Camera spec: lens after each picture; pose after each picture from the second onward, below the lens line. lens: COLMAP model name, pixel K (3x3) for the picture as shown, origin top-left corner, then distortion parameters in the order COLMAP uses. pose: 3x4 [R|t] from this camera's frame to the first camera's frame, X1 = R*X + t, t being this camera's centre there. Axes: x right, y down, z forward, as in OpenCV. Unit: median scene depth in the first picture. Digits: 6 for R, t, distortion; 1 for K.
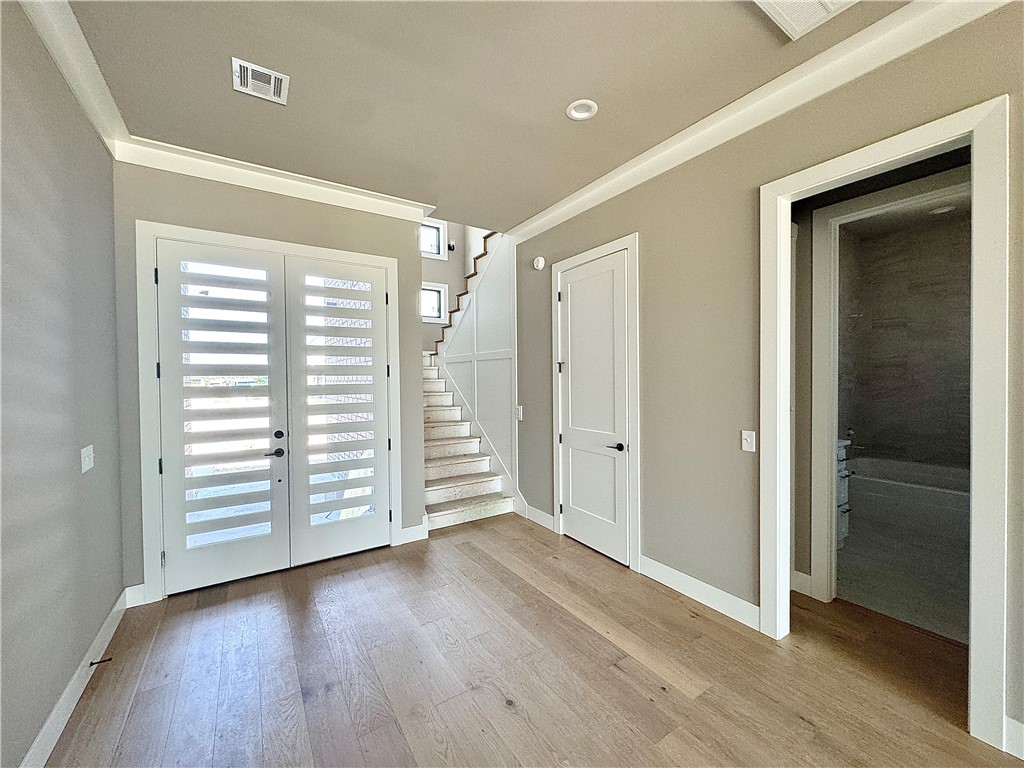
lens RADIAL K [[411.0, 0, 514.1], [0, 411.0, 383.2], [0, 0, 1]] dist [-0.000506, -0.000157]
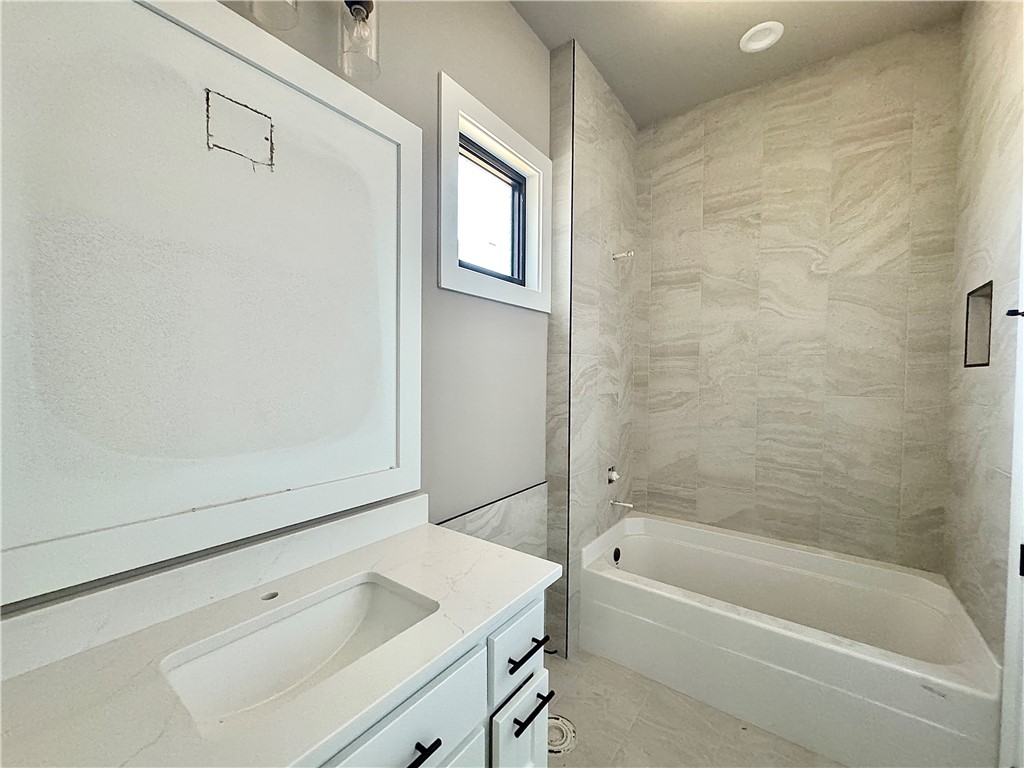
lens RADIAL K [[411.0, 0, 510.3], [0, 411.0, 382.7], [0, 0, 1]] dist [-0.000506, -0.000157]
pose [[0.936788, 0.001890, 0.349892, 0.510561], [-0.008488, 0.999814, 0.017325, -0.009581], [-0.349794, -0.019199, 0.936630, 0.554520]]
